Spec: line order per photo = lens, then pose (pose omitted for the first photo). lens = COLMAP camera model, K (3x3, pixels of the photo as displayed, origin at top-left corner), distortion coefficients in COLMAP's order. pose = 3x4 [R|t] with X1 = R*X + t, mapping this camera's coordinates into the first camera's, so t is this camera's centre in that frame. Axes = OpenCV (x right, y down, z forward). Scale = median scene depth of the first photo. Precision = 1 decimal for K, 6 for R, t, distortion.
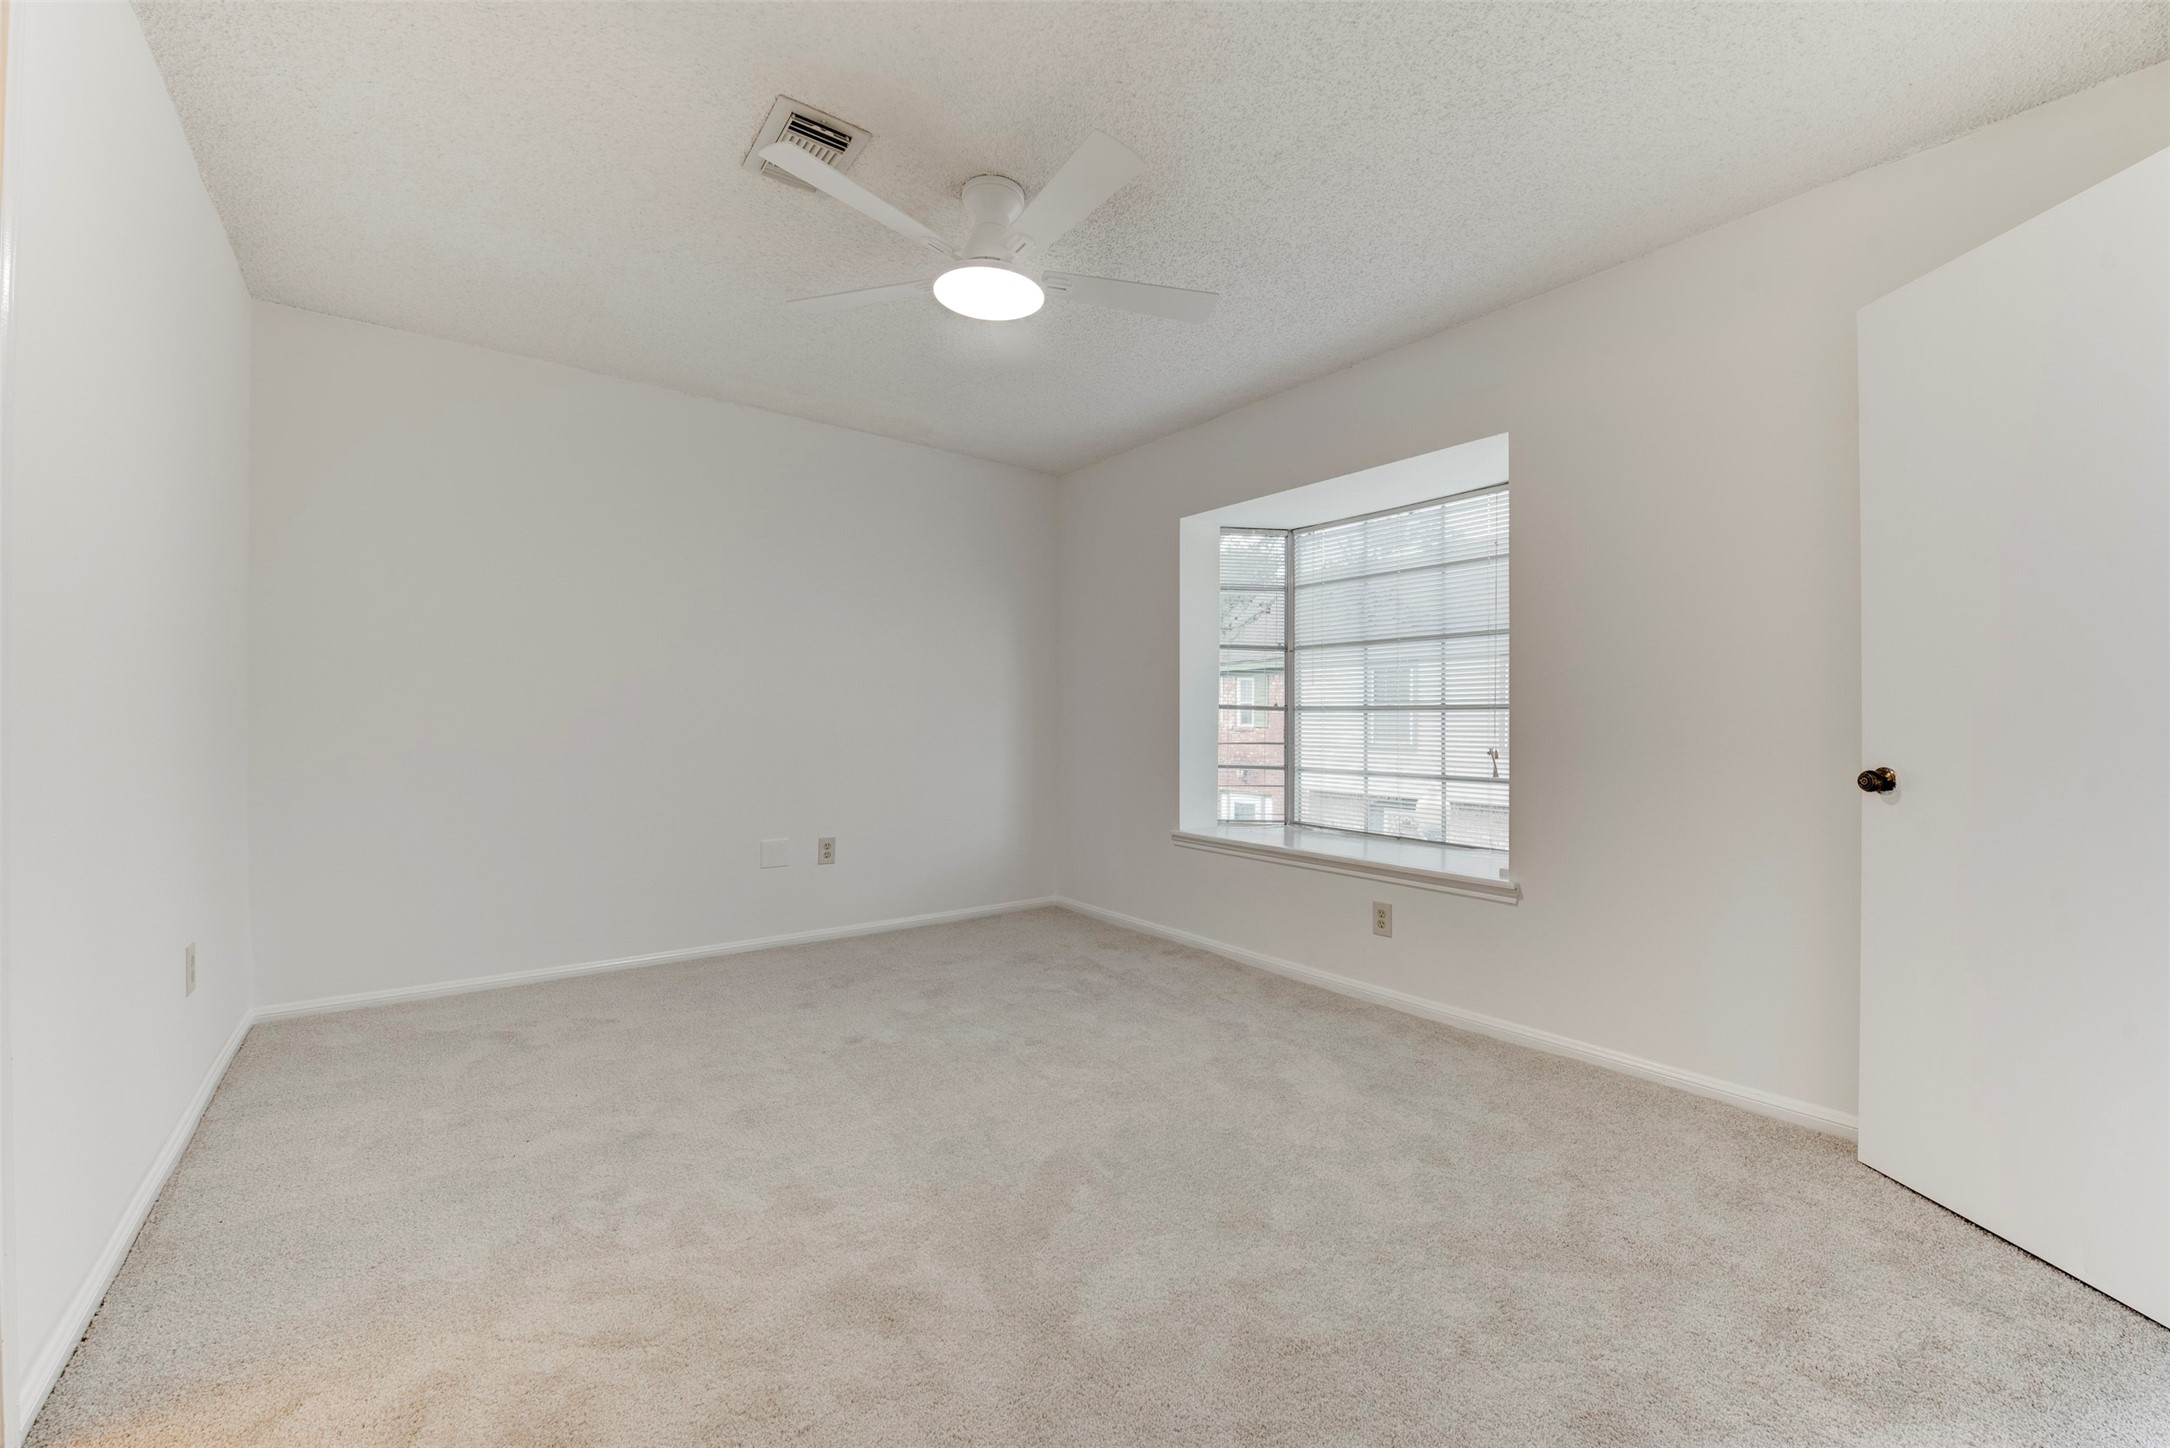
lens RADIAL K [[862.0, 0, 1085.0], [0, 862.0, 724.0], [0, 0, 1]] dist [-0.022405, -0.000313]
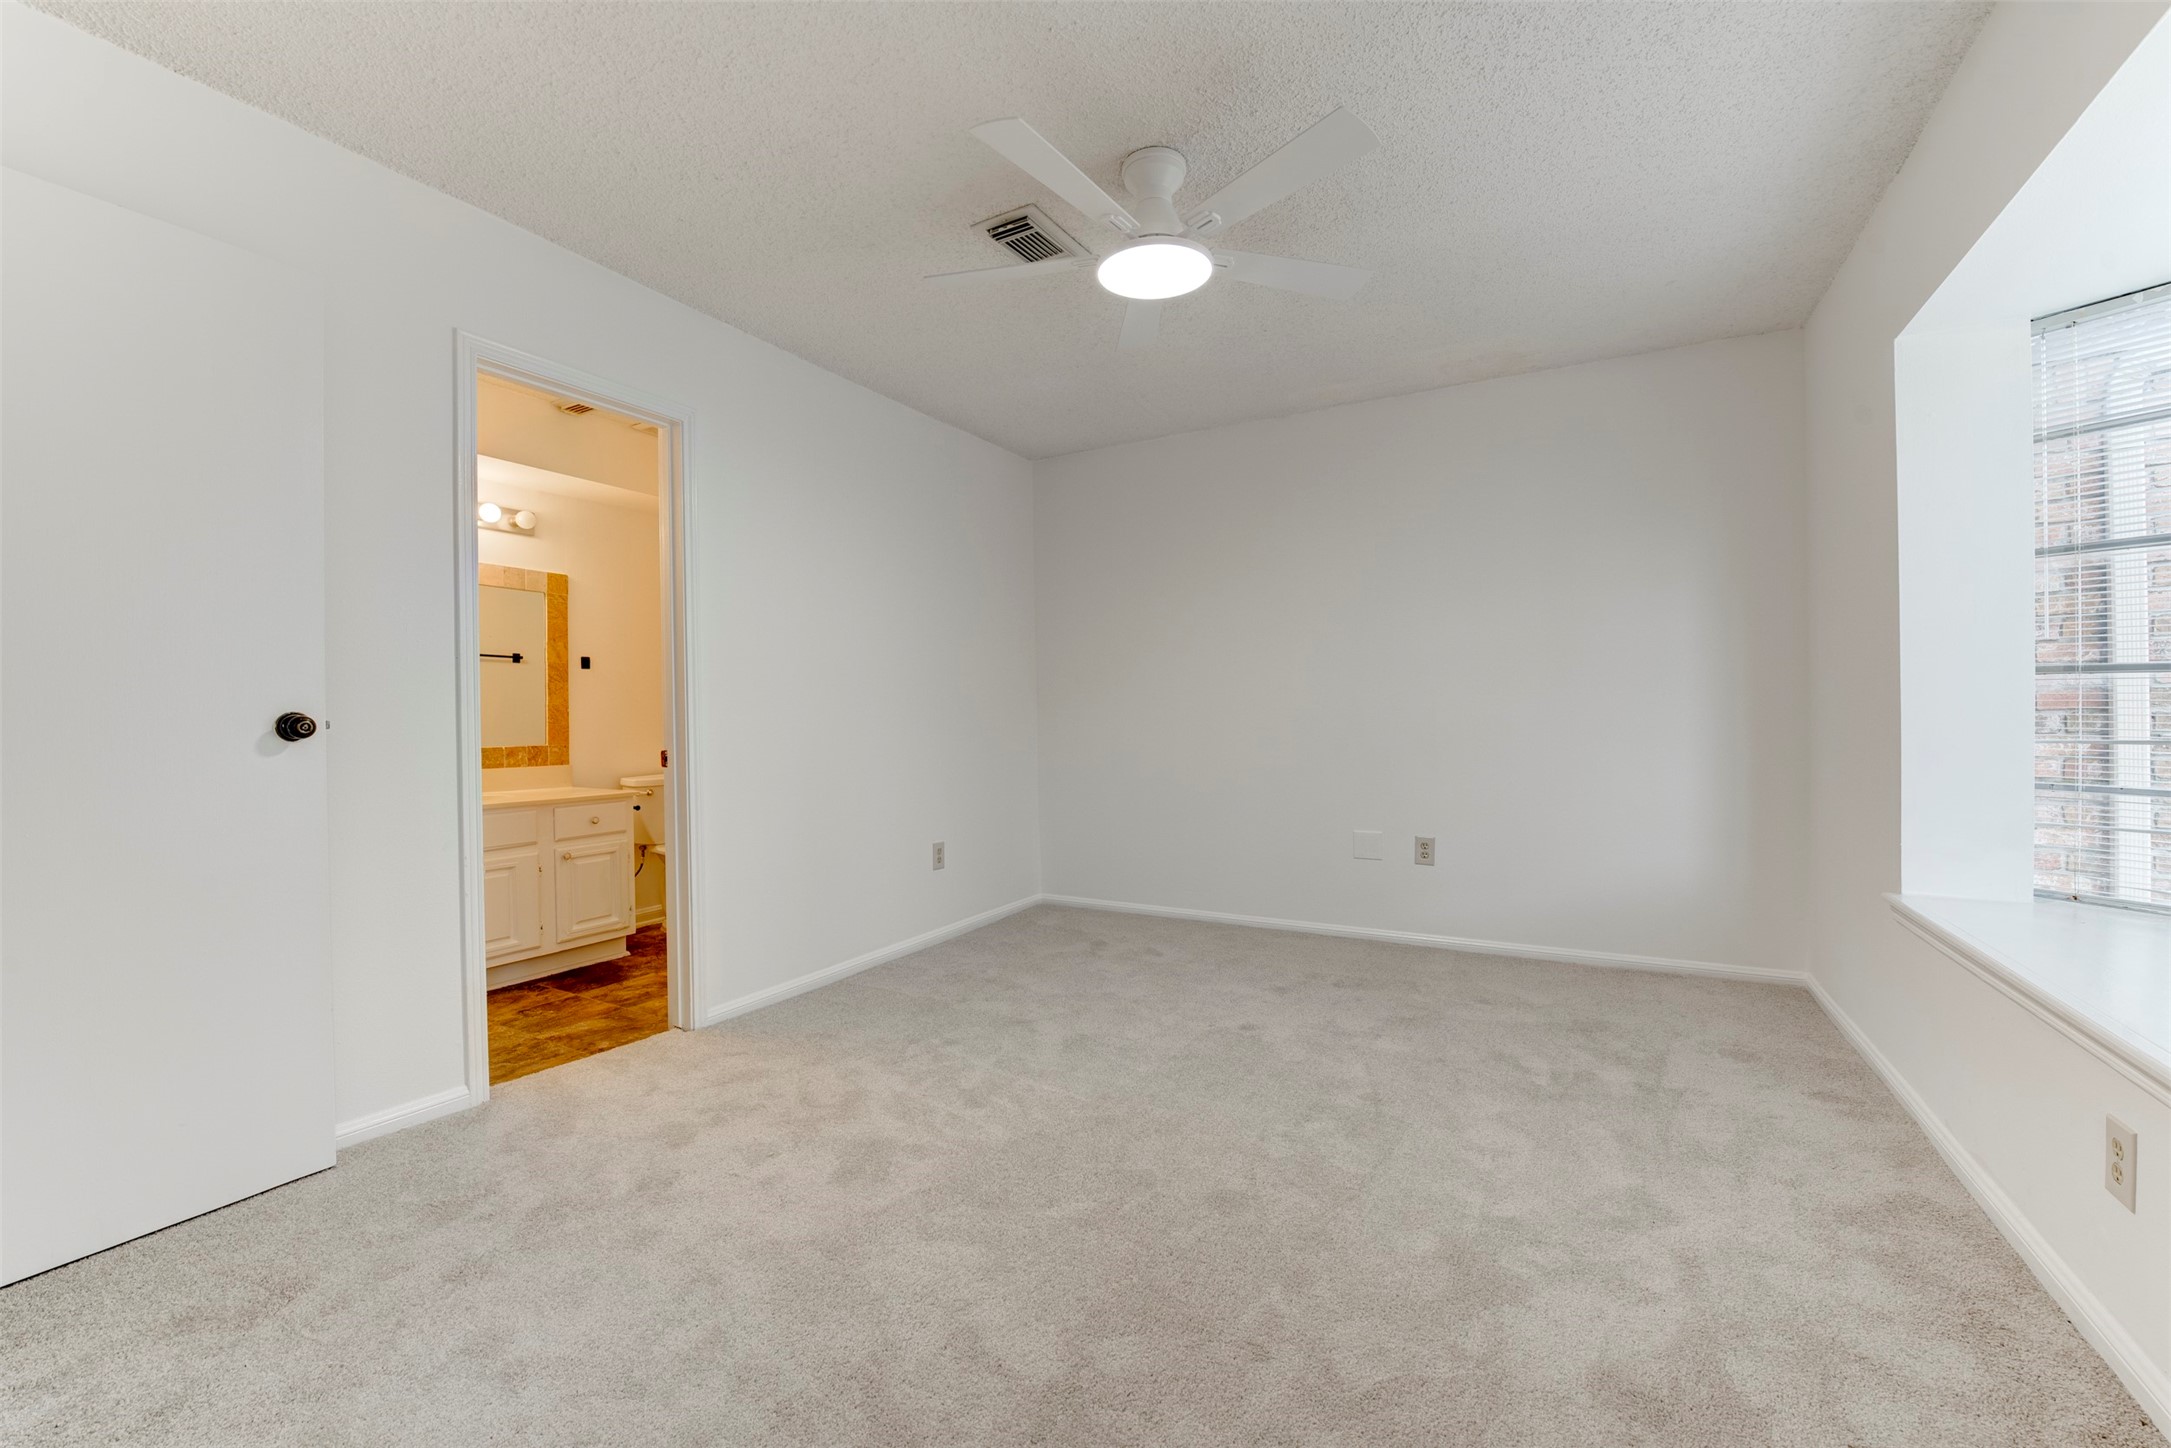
lens RADIAL K [[862.4, 0, 1085.5], [0, 862.4, 724.0], [0, 0, 1]] dist [-0.022405, -0.000313]
pose [[0.395427, -0.001771, -0.918496, 0.531987], [0.011732, 0.999926, 0.003123, 0.003022], [0.918423, -0.012011, 0.395418, 0.380718]]
